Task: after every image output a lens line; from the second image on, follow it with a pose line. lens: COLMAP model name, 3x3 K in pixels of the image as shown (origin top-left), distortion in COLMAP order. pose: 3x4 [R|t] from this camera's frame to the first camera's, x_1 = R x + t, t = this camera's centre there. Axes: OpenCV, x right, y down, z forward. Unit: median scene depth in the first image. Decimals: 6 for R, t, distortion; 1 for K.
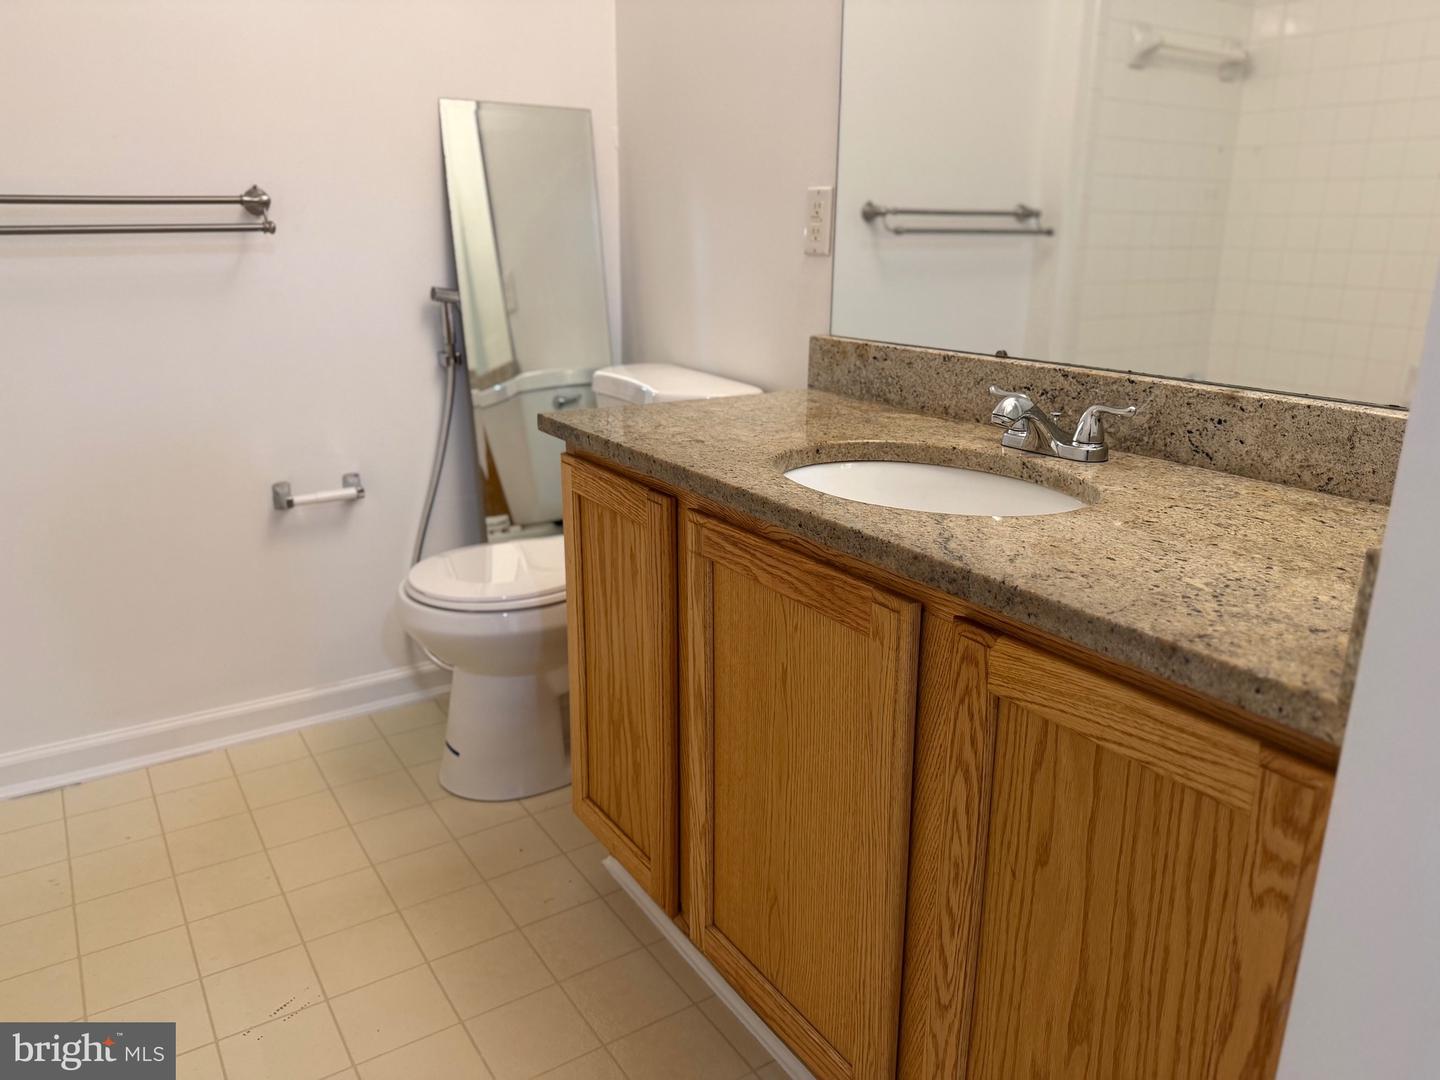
lens RADIAL K [[1033.1, 0, 717.9], [0, 1033.1, 534.0], [0, 0, 1]] dist [0.042526, -0.069131]
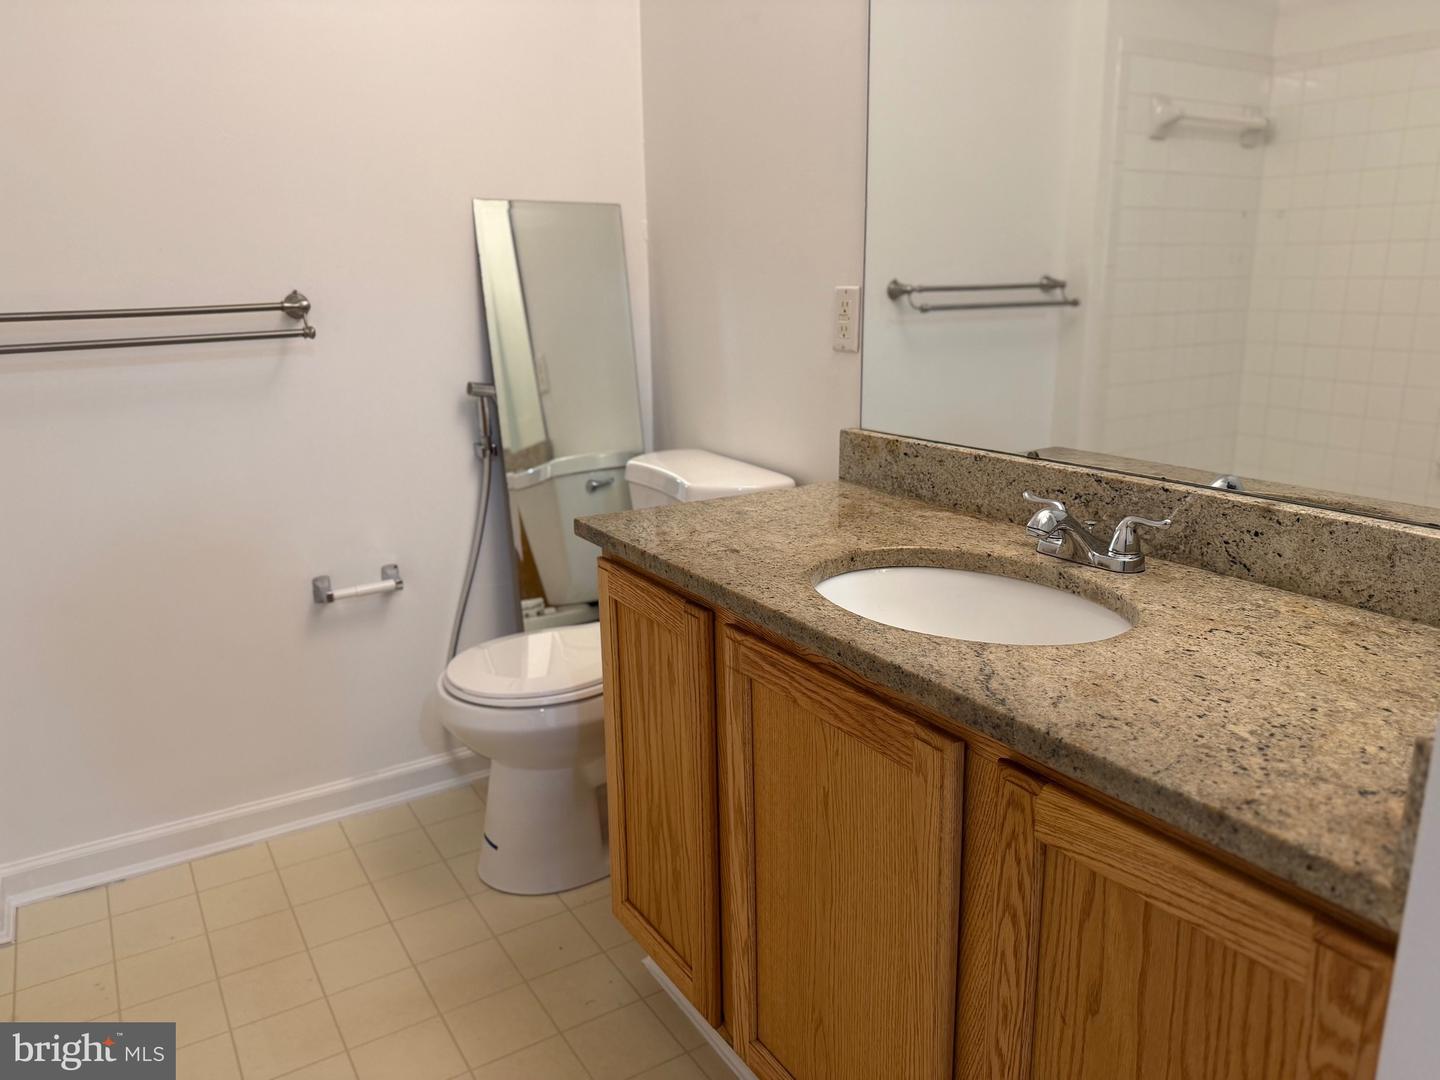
lens RADIAL K [[1033.0, 0, 723.2], [0, 1033.0, 542.8], [0, 0, 1]] dist [0.030925, -0.040822]
pose [[0.999600, -0.017385, -0.022305, -0.006454], [0.016635, 0.999305, -0.033361, -0.063343], [0.022870, 0.032977, 0.999194, -0.007736]]
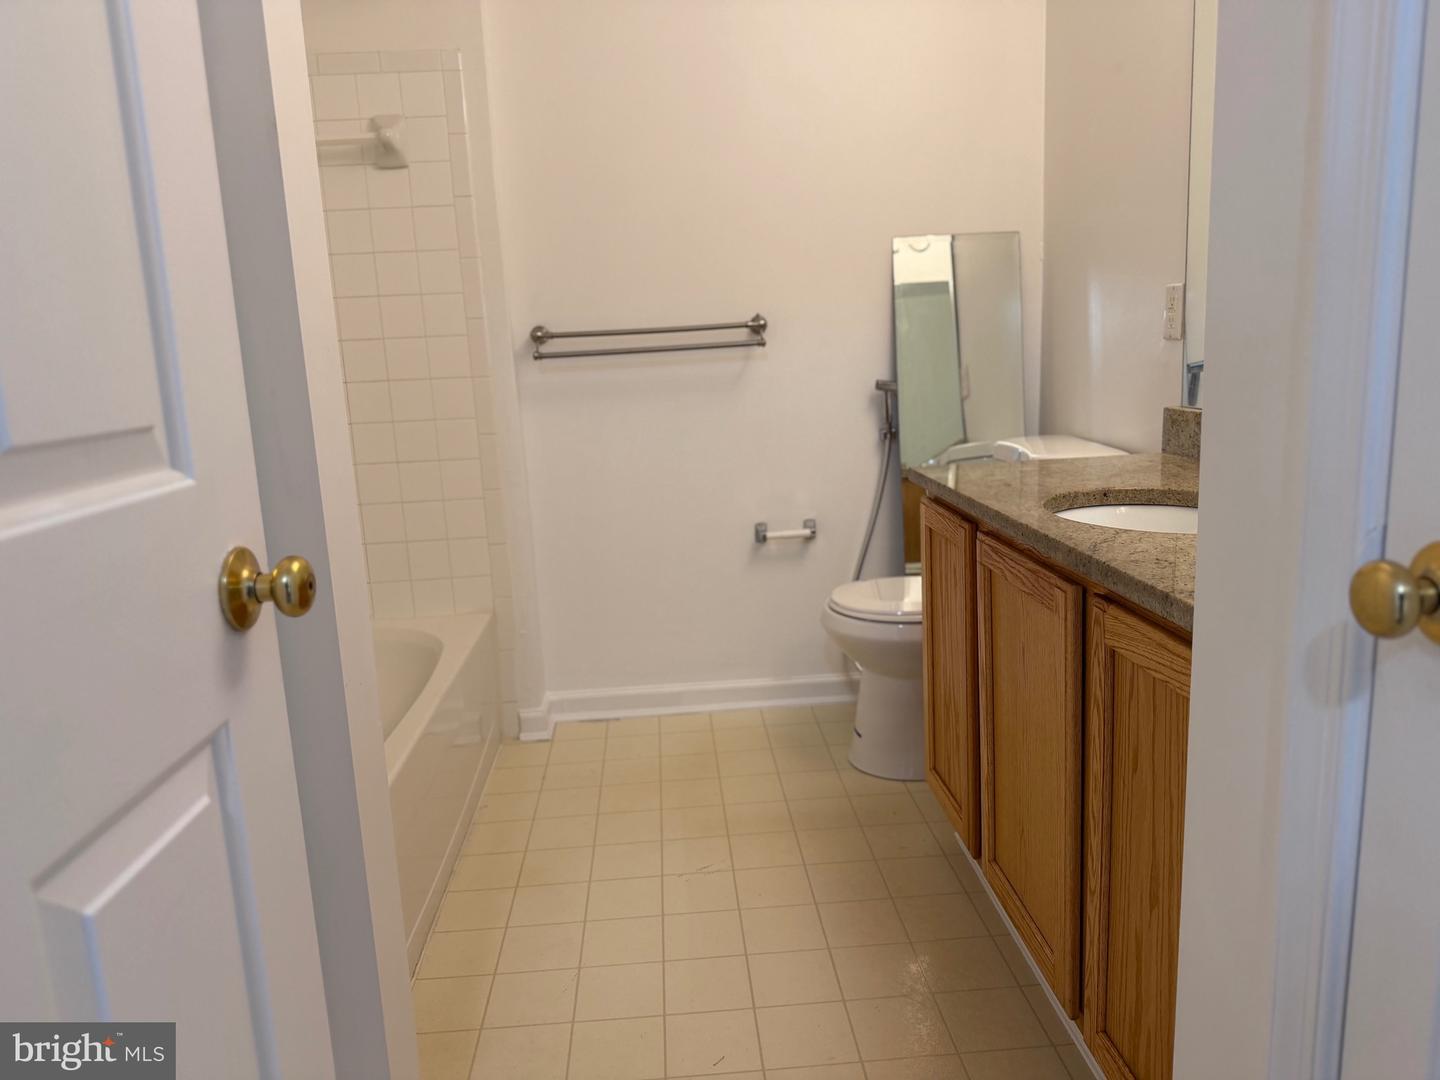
lens RADIAL K [[1020.6, 0, 716.9], [0, 1020.6, 538.2], [0, 0, 1]] dist [0.134140, -0.219289]
pose [[0.866065, 0.044133, -0.497979, 0.308380], [-0.085989, 0.994401, -0.061421, 0.087120], [0.492480, 0.096015, 0.865011, -0.302620]]
